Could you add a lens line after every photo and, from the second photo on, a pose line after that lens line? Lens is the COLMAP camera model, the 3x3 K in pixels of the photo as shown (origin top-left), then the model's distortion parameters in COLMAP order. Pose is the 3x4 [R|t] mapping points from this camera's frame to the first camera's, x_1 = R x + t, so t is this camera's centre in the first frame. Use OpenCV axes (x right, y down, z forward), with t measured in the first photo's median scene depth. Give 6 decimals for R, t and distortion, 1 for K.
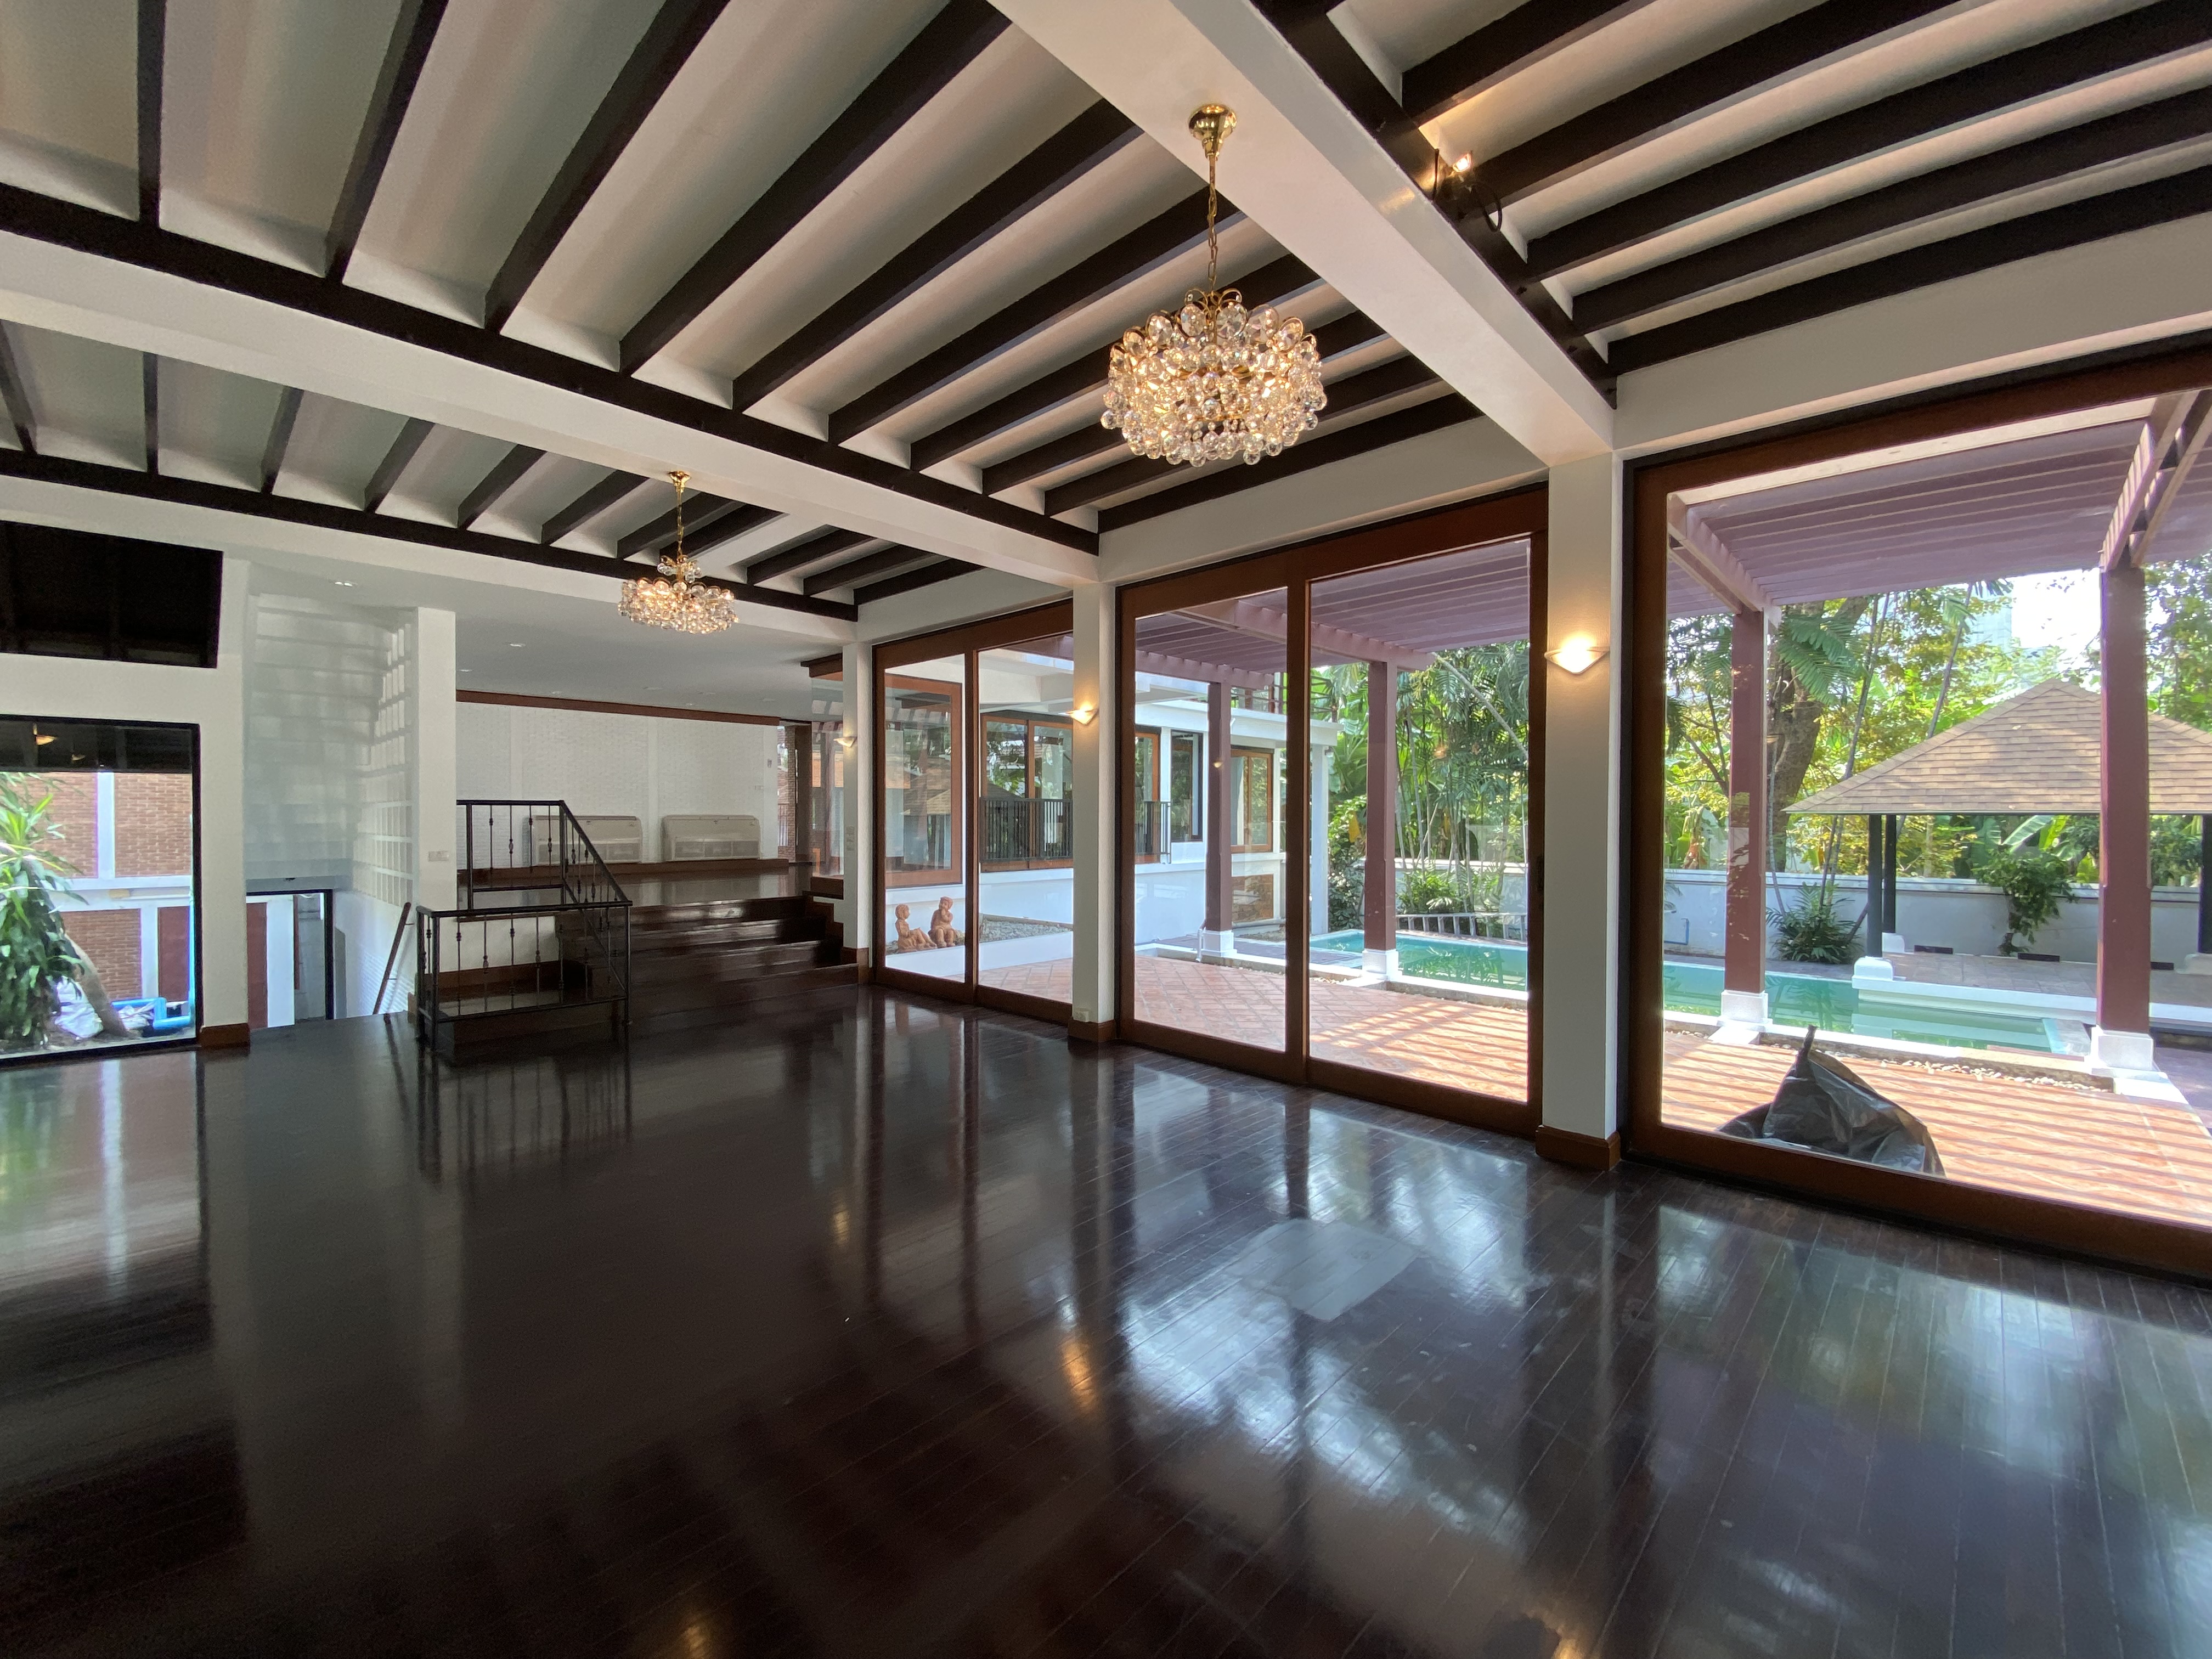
lens RADIAL K [[904.7, 0, 1094.8], [0, 904.7, 831.1], [0, 0, 1]] dist [0.025557, -0.020912]
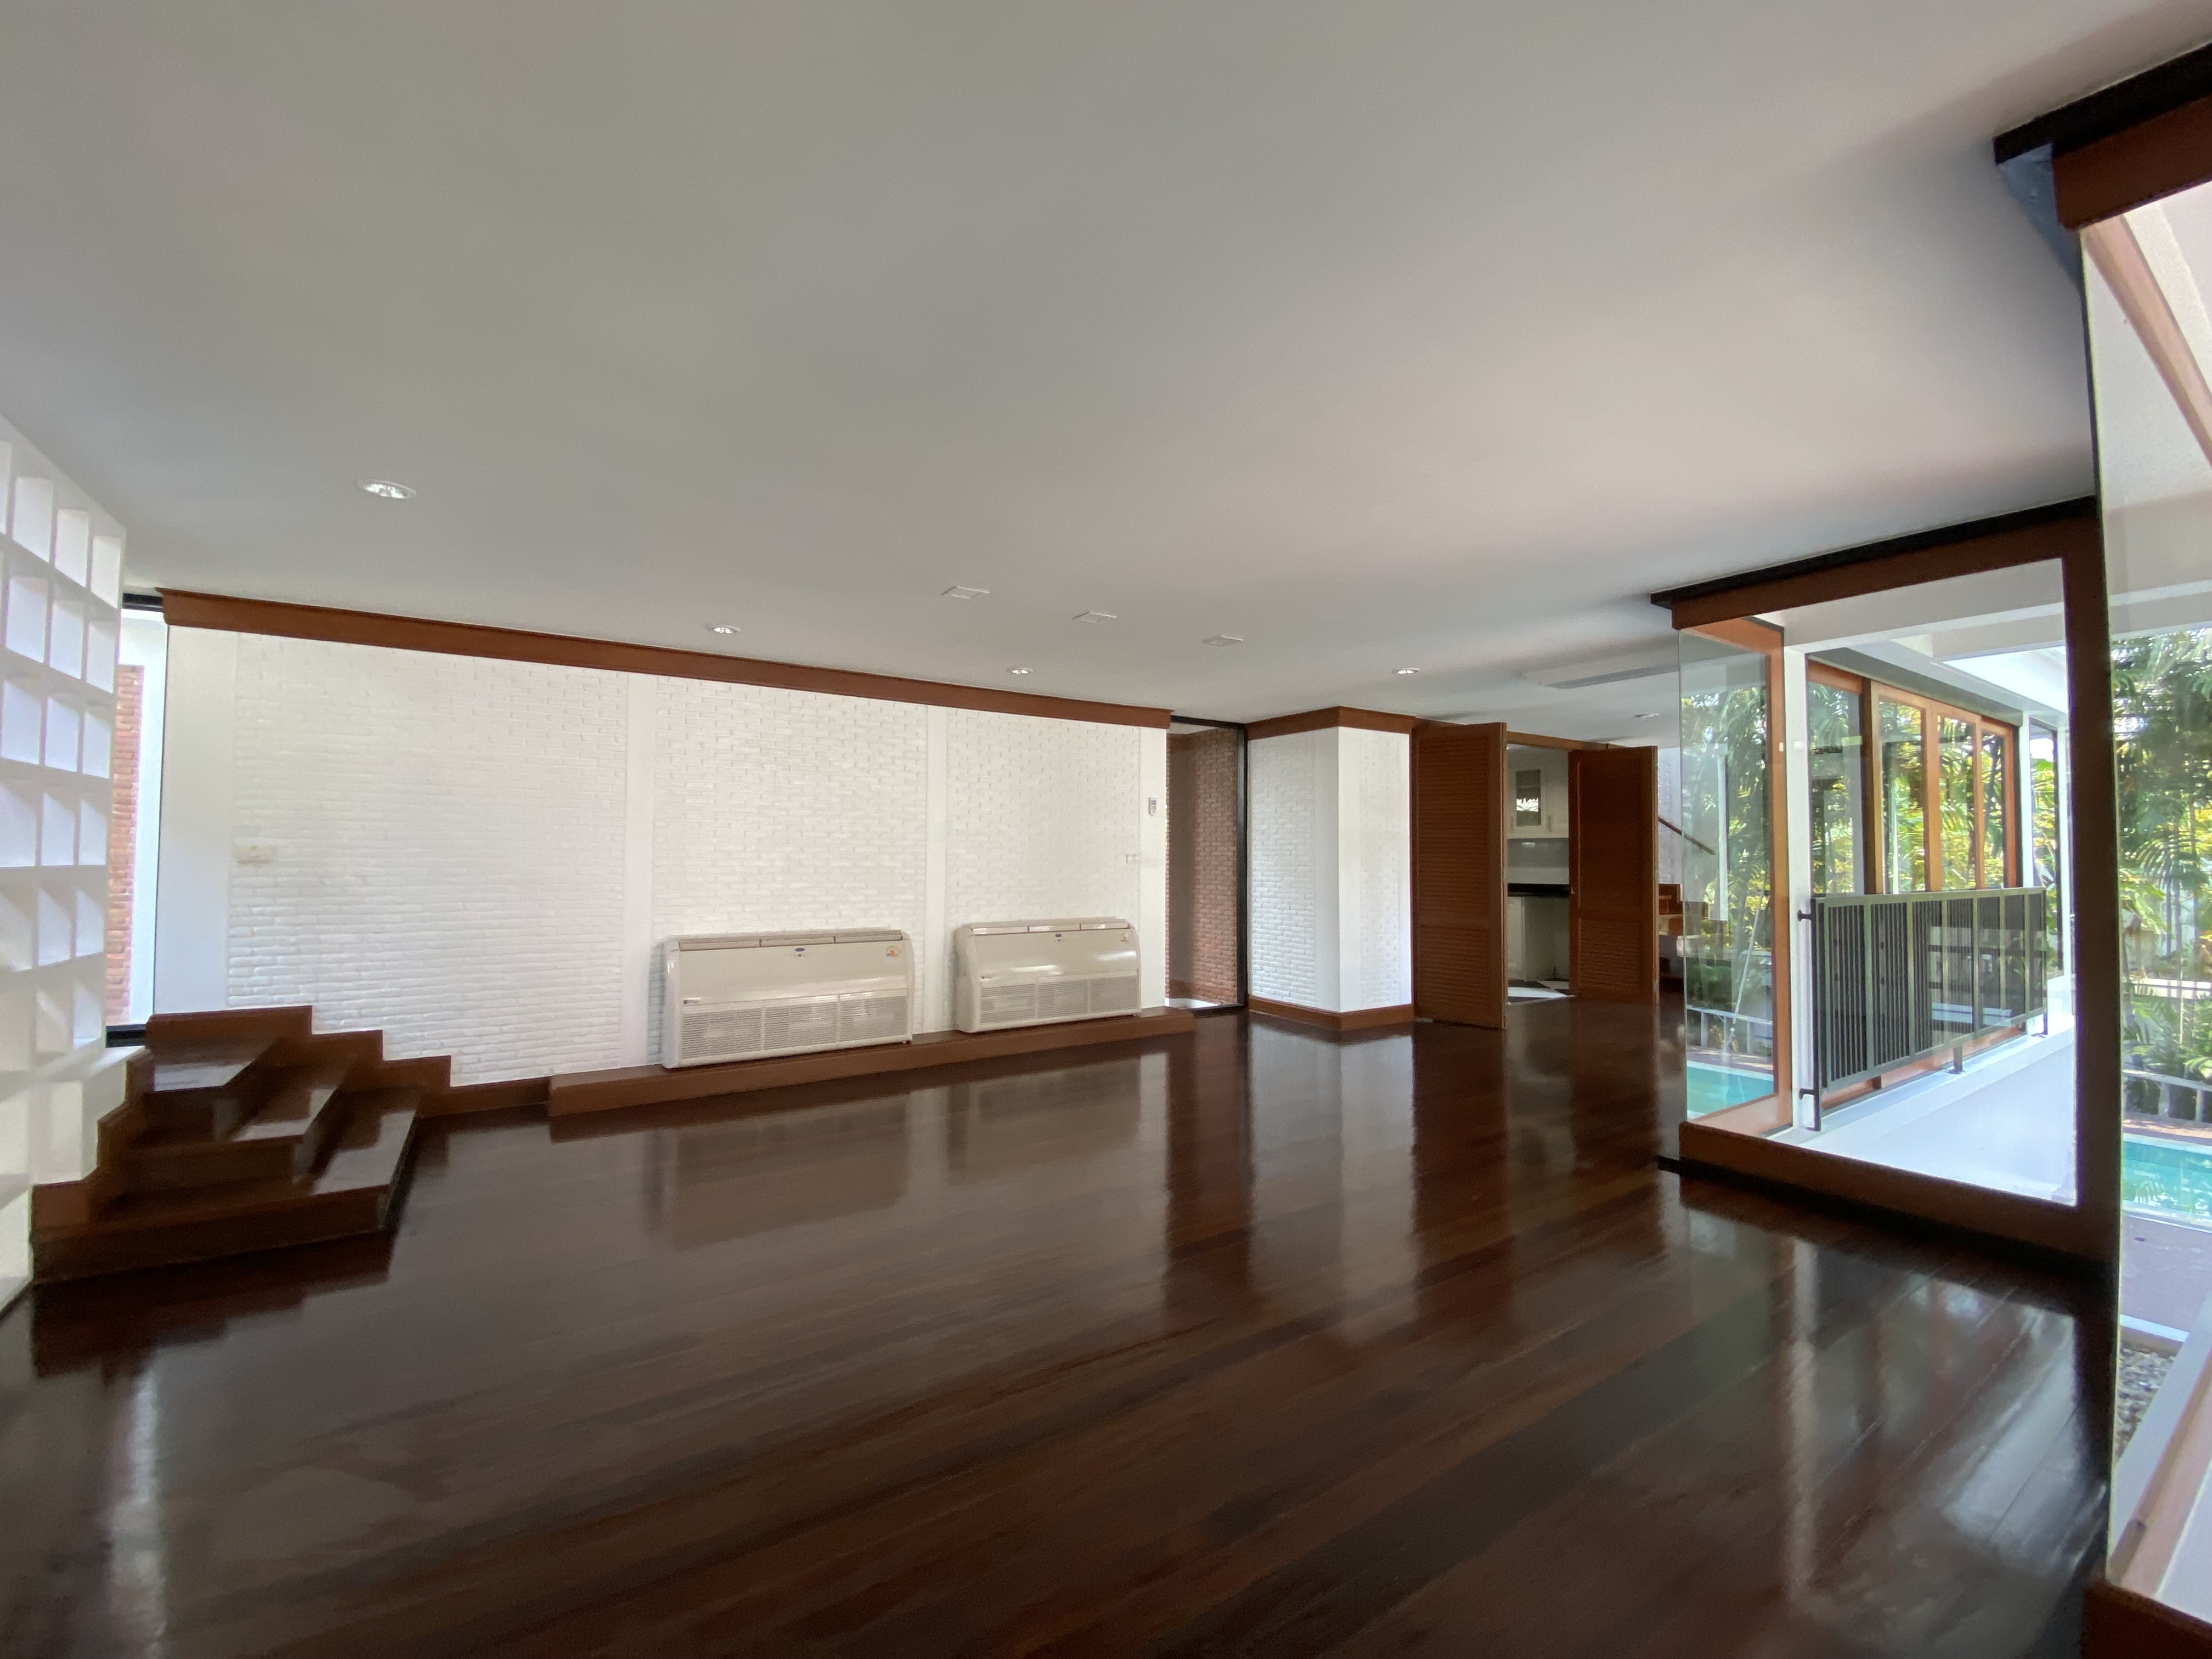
lens RADIAL K [[904.7, 0, 1094.8], [0, 904.7, 831.1], [0, 0, 1]] dist [0.025557, -0.020912]
pose [[0.976068, 0.000957, -0.217465, -0.458046], [-0.010203, 0.999091, -0.041399, -0.066629], [0.217227, 0.042627, 0.975190, 0.853064]]
